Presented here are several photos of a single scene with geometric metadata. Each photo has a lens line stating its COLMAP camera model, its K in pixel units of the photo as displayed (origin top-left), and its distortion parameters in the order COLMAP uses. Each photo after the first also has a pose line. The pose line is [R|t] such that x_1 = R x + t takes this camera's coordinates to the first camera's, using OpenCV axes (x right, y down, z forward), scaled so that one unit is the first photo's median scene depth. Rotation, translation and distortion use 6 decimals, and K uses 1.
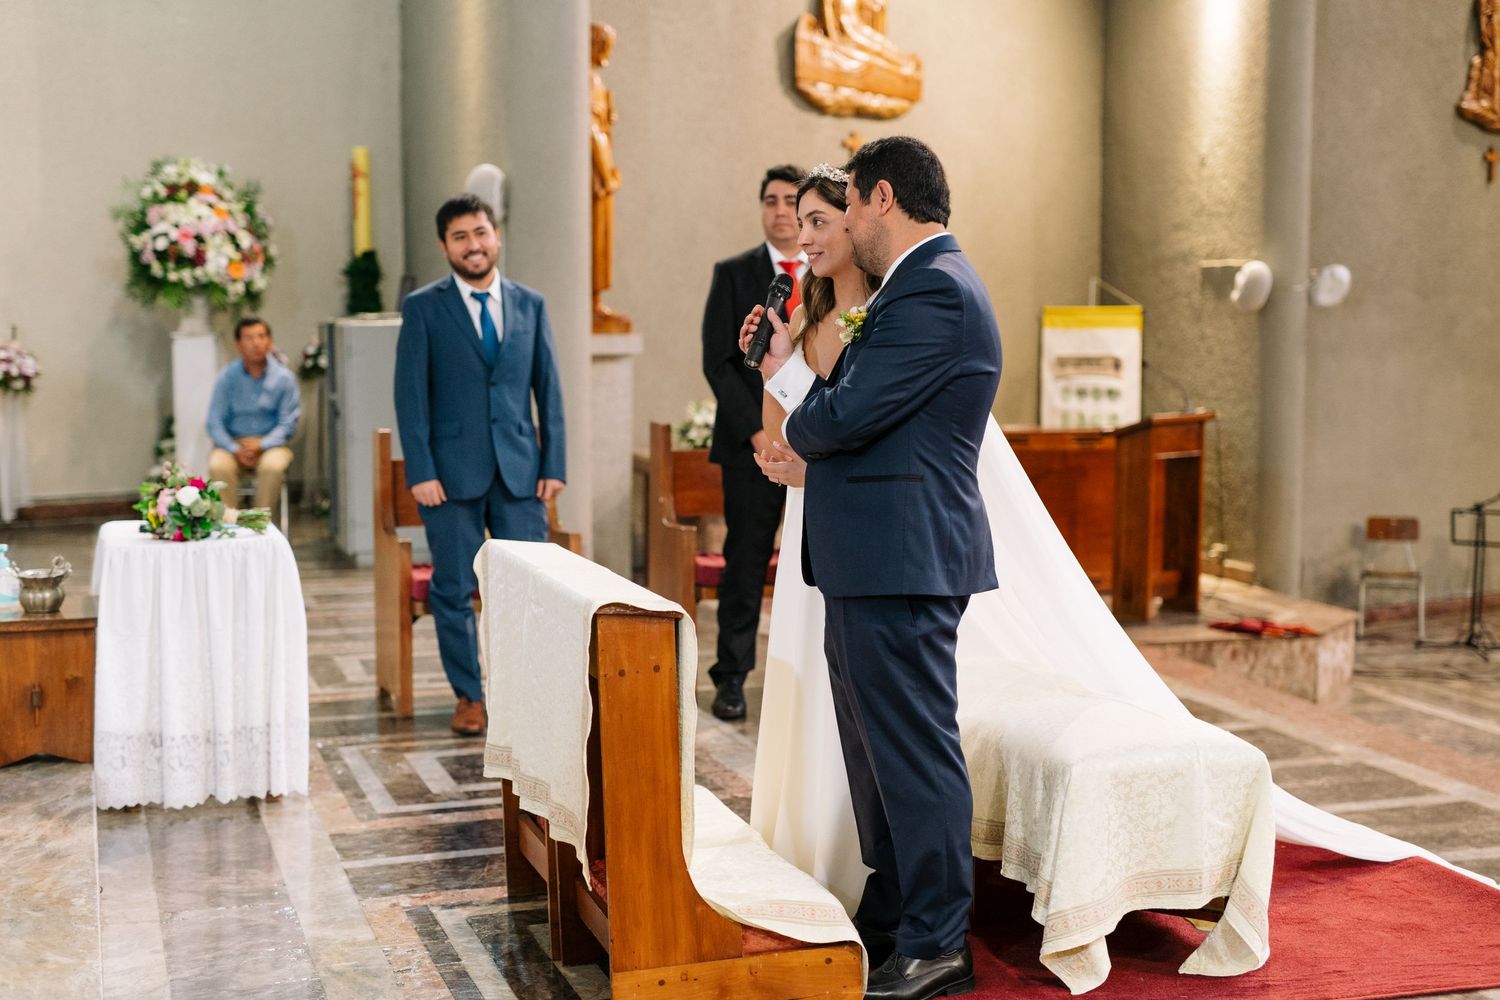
lens RADIAL K [[2147.7, 0, 752.0], [0, 2147.7, 473.9], [0, 0, 1]] dist [-0.005126, 0.048121]
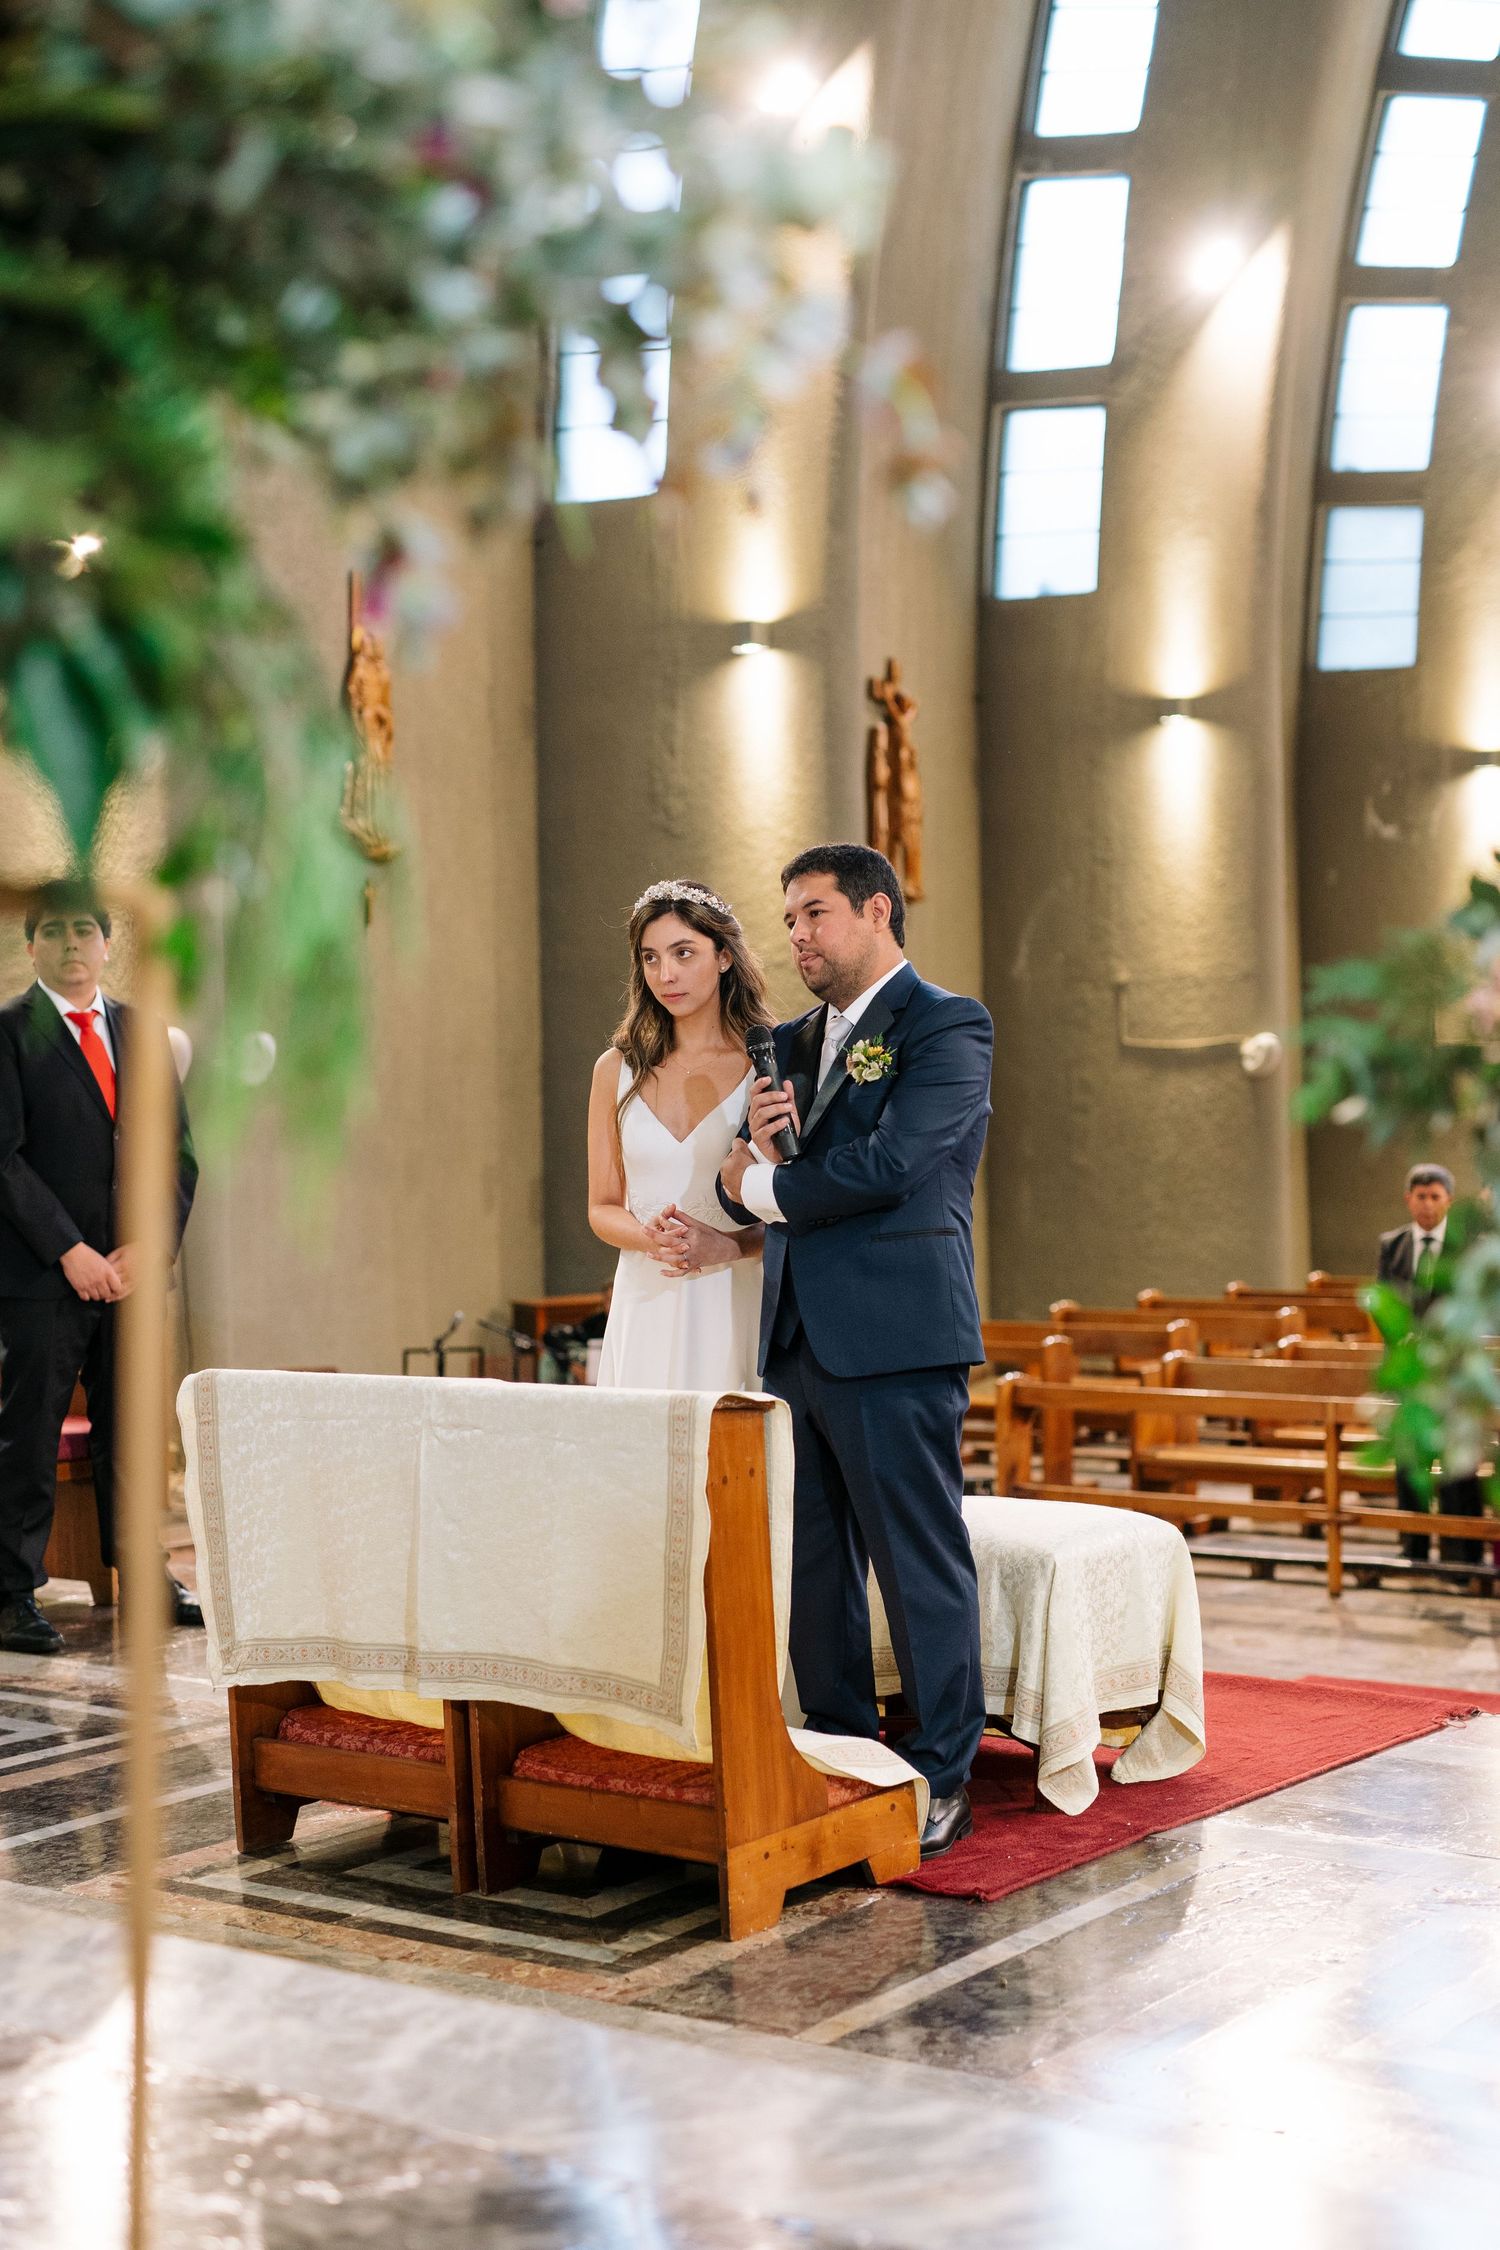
lens RADIAL K [[3221.6, 0, 742.8], [0, 3221.6, 1094.6], [0, 0, 1]] dist [-0.005126, 0.048121]
pose [[0.821604, -0.019025, 0.569741, -0.222048], [0.067395, 0.995675, -0.063940, 0.007197], [-0.566061, 0.090931, 0.819333, -0.010571]]
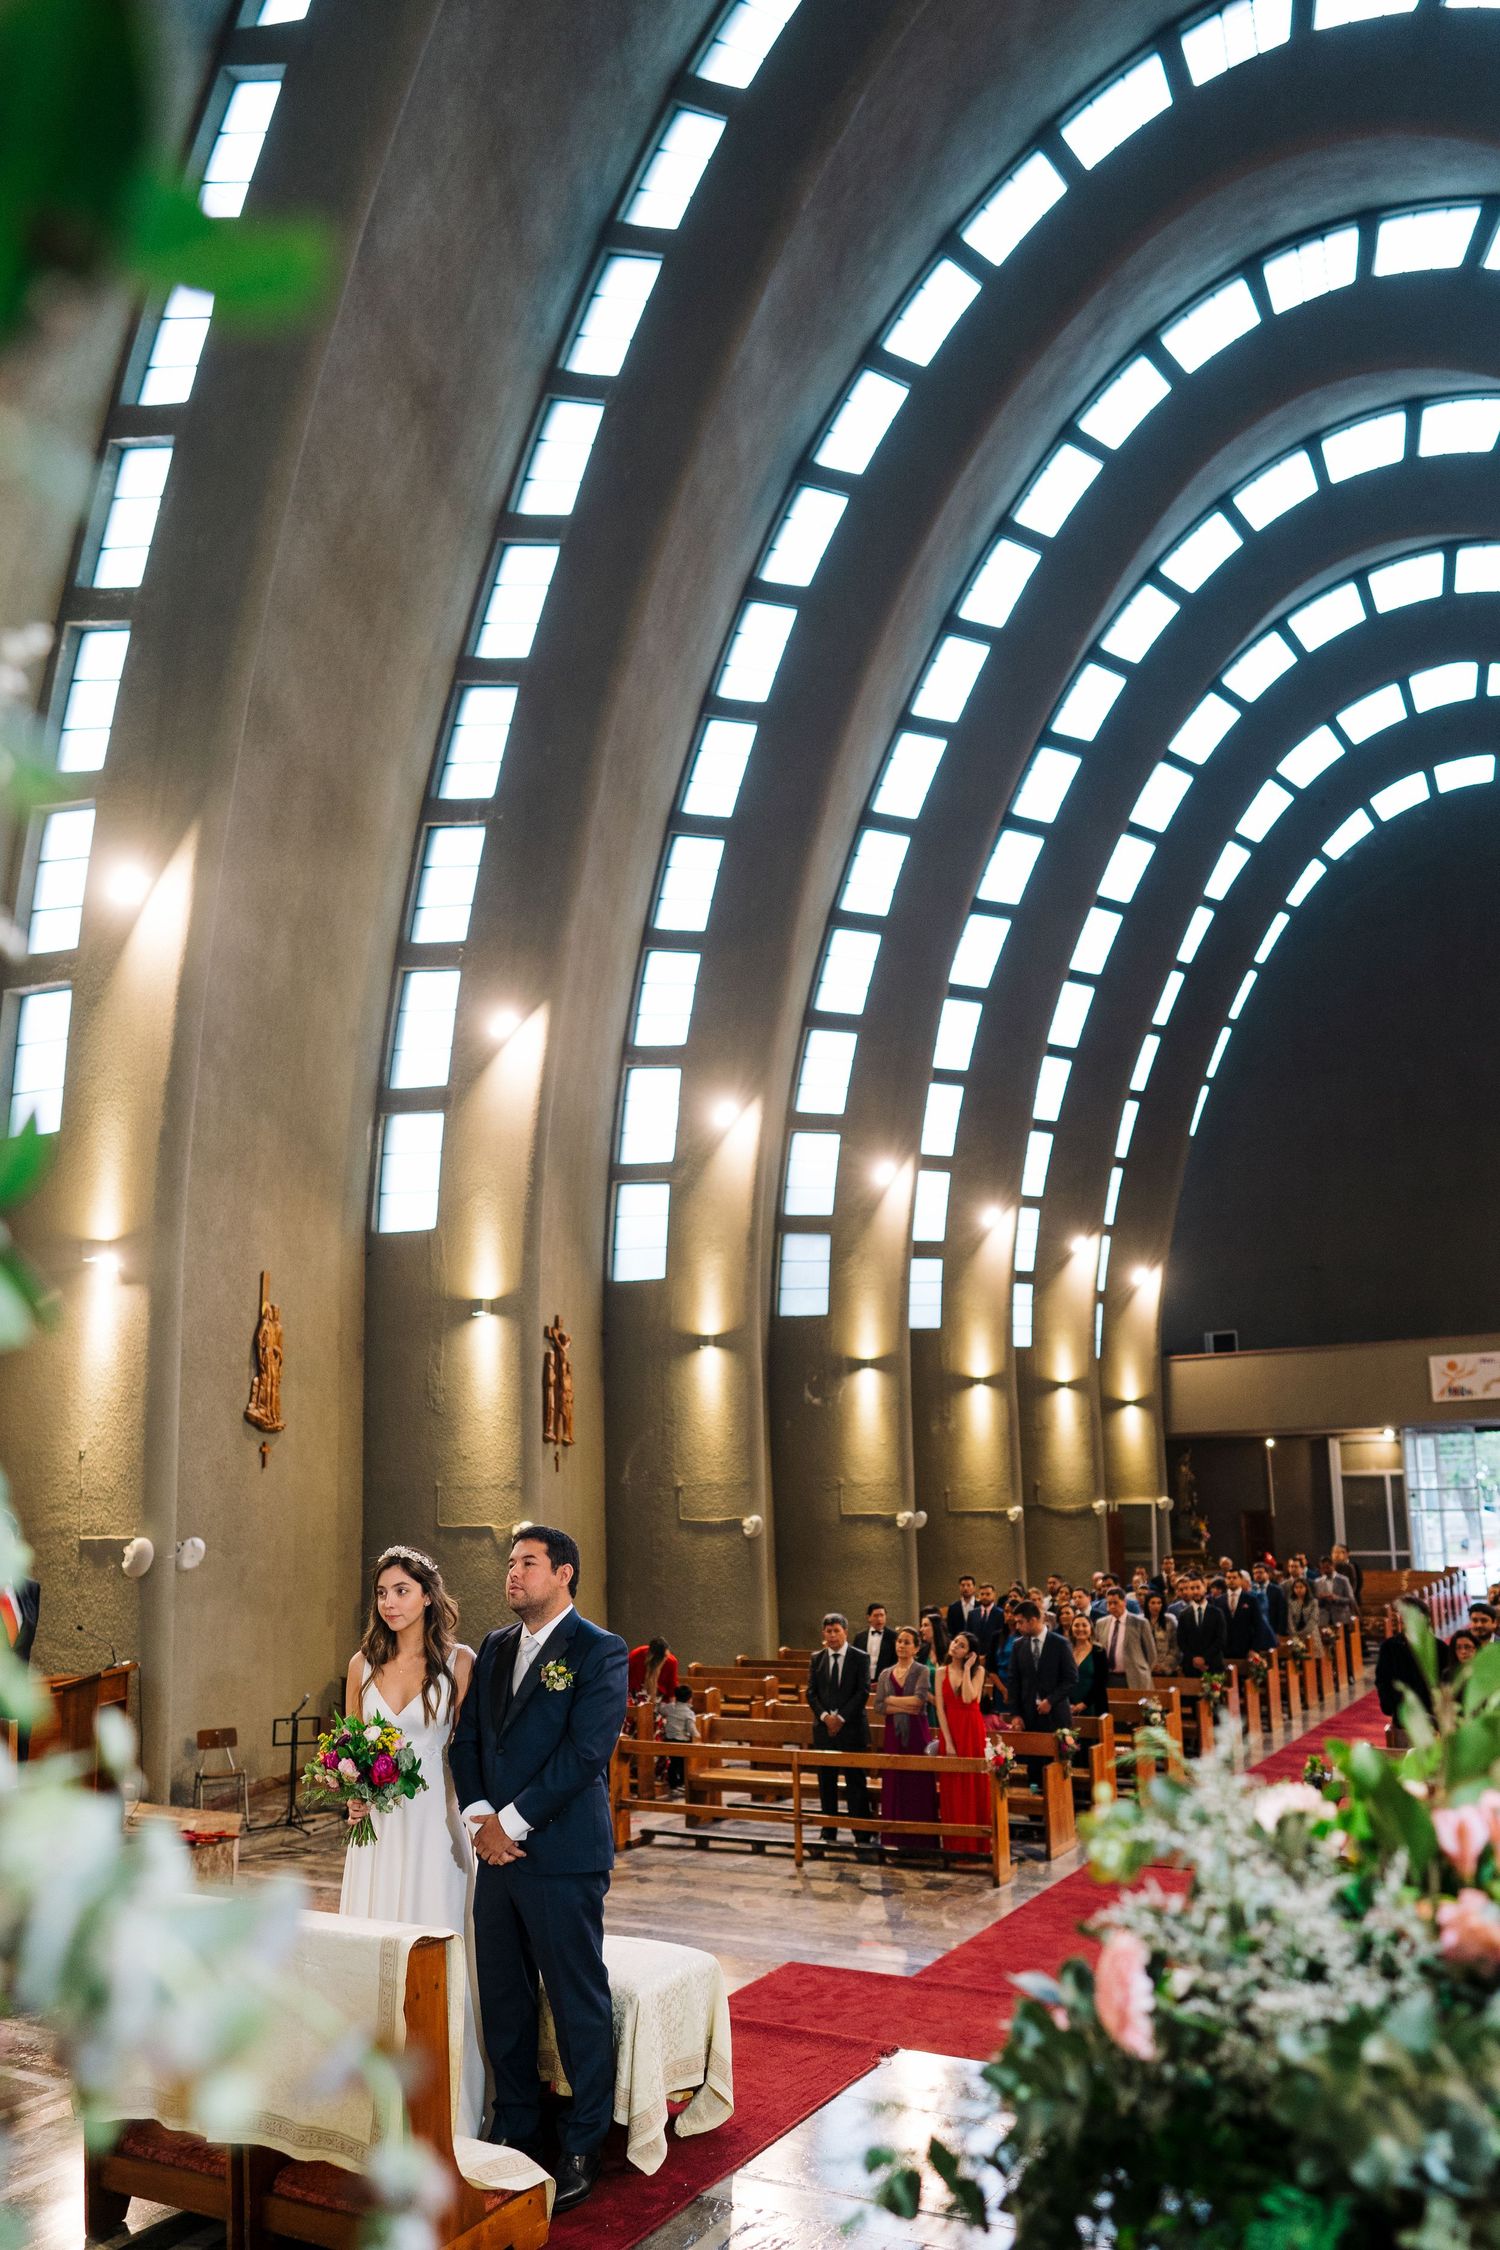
lens RADIAL K [[1635.8, 0, 692.1], [0, 1635.8, 1236.3], [0, 0, 1]] dist [0.000007, 0.002223]
pose [[0.744173, 0.087046, 0.662292, -0.177669], [0.078947, 0.973063, -0.216599, -0.034285], [-0.663306, 0.213473, 0.717255, 0.035253]]
